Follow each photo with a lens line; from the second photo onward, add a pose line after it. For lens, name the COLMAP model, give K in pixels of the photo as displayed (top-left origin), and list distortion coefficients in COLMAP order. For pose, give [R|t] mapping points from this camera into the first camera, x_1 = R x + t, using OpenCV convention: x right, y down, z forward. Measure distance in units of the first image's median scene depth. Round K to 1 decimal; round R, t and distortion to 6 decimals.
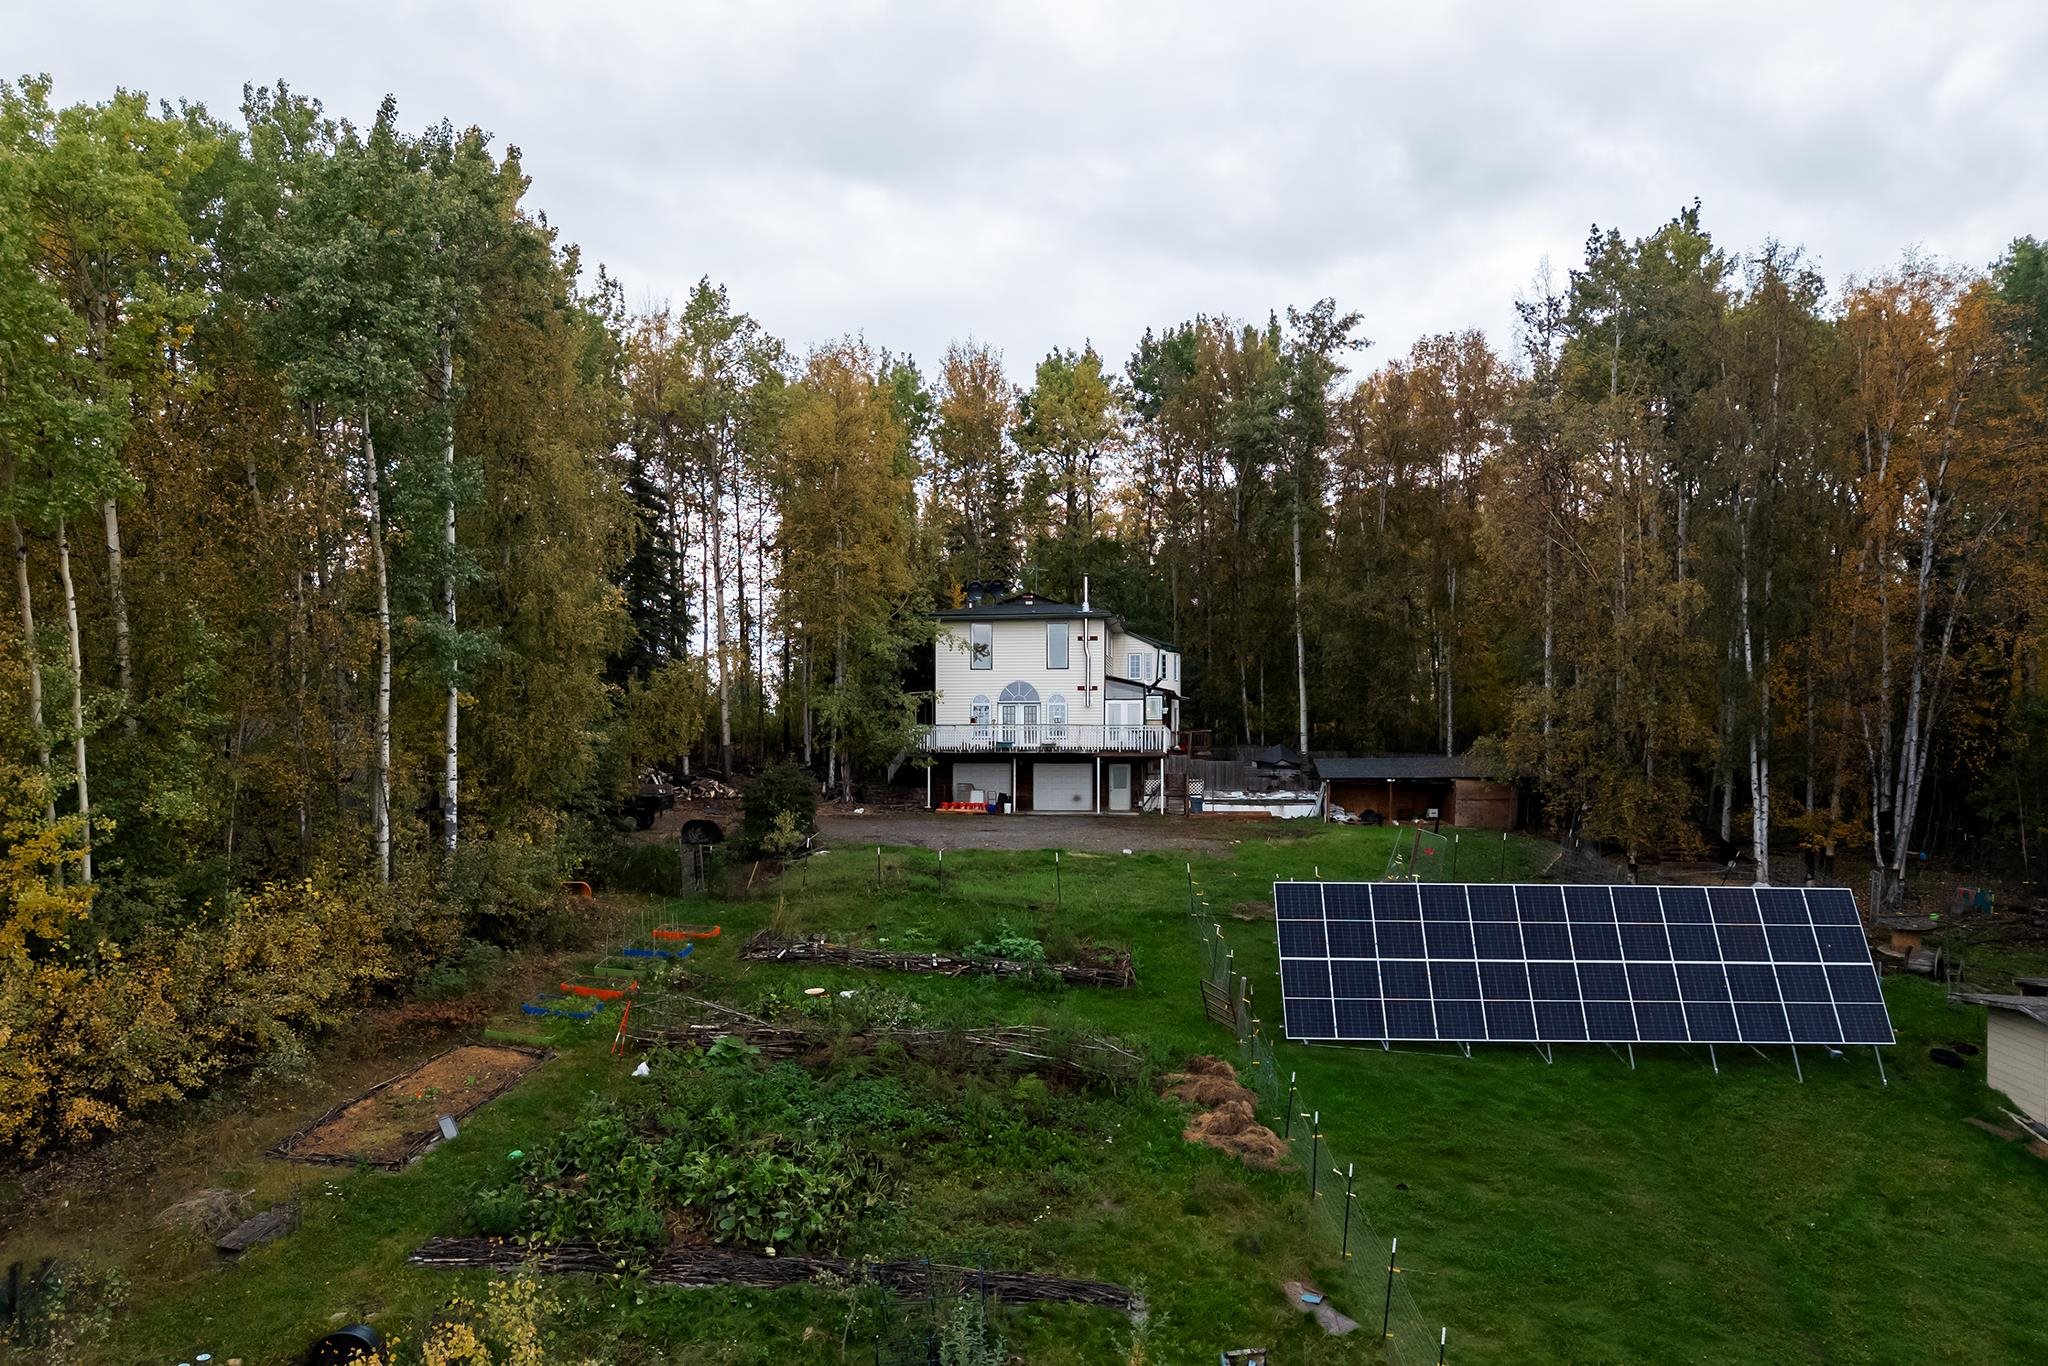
lens RADIAL K [[1491.9, 0, 1018.6], [0, 1491.9, 762.4], [0, 0, 1]] dist [0.096453, -0.112589]
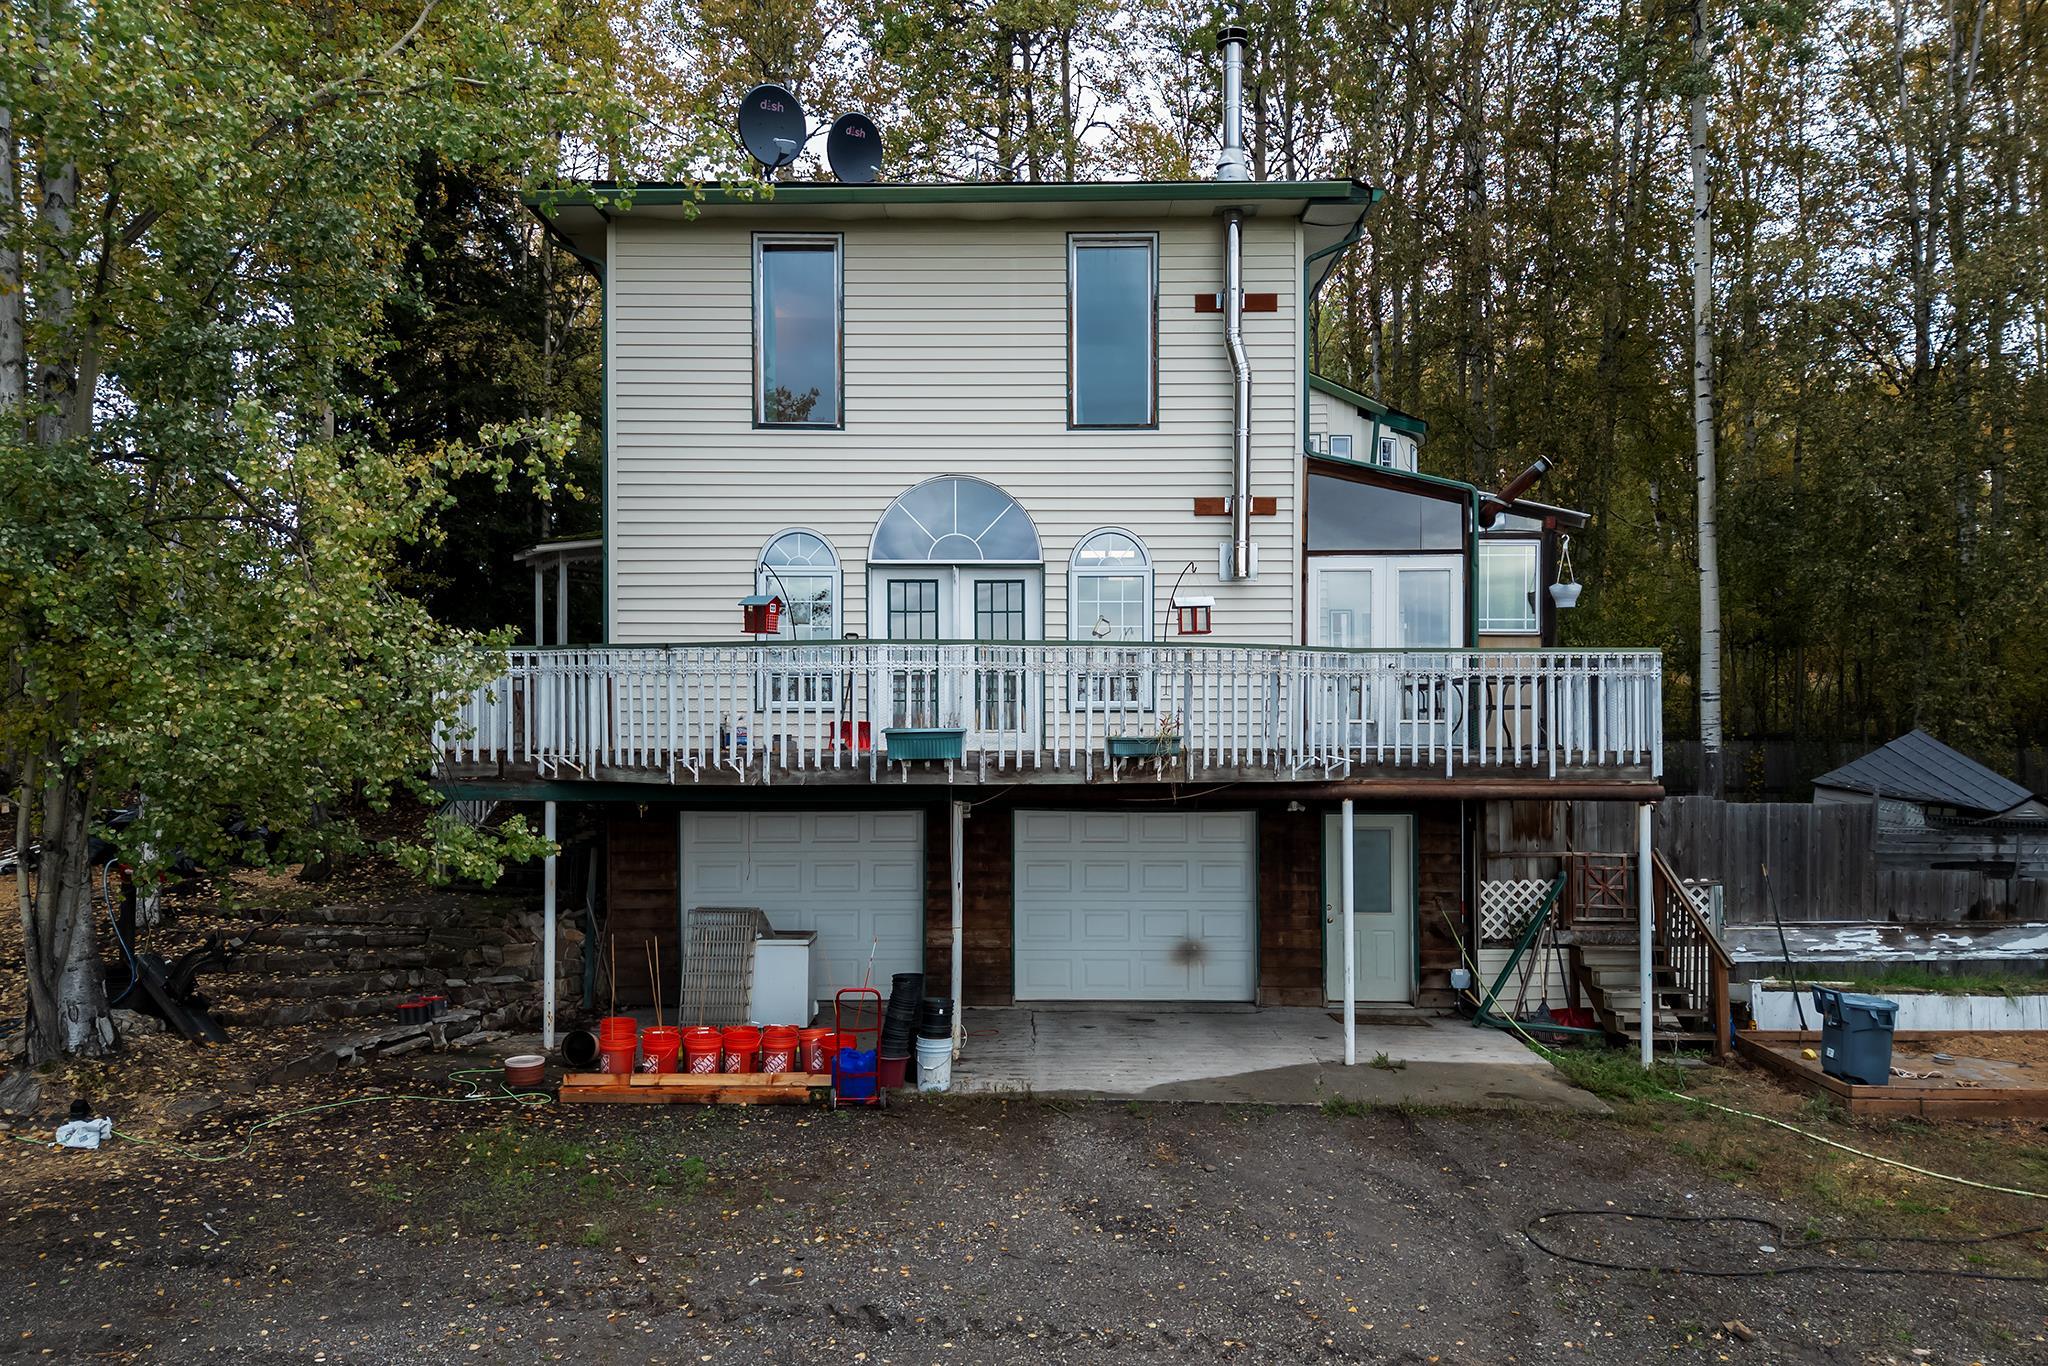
lens RADIAL K [[1501.3, 0, 1025.2], [0, 1501.3, 722.1], [0, 0, 1]] dist [0.053522, -0.031756]
pose [[0.992639, -0.001564, 0.121102, -0.023408], [0.002258, 0.999982, -0.005588, -0.016292], [-0.121091, 0.005821, 0.992624, 0.951014]]
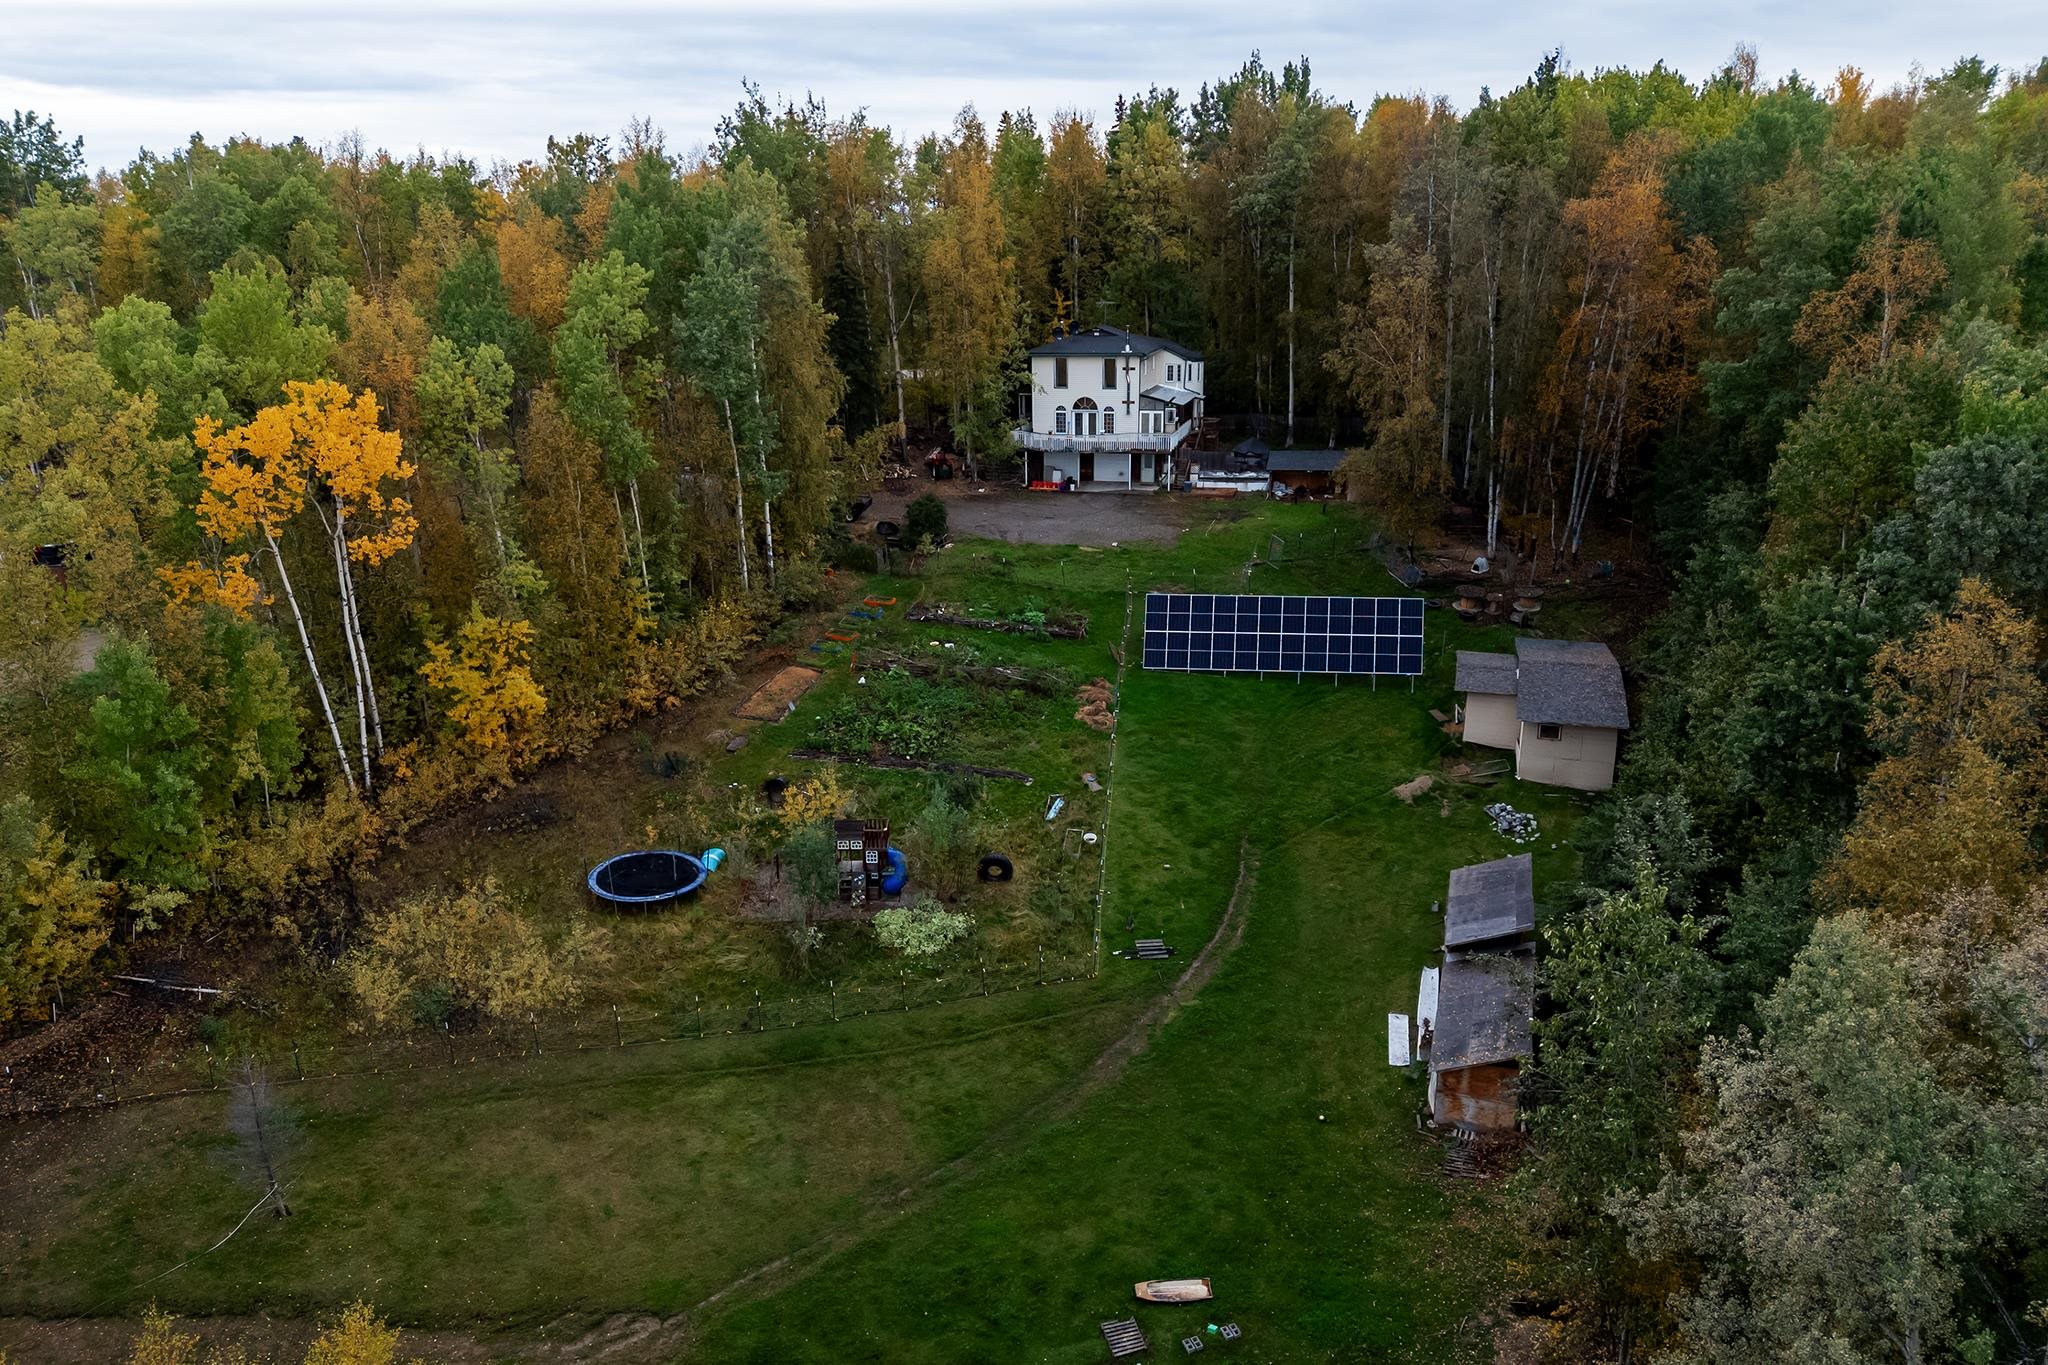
lens RADIAL K [[1491.9, 0, 1018.6], [0, 1491.9, 761.9], [0, 0, 1]] dist [0.096453, -0.112589]
pose [[0.989721, 0.031545, -0.139489, 0.204908], [0.018514, 0.938901, 0.343688, -0.298709], [0.141808, -0.342738, 0.928666, -0.751448]]
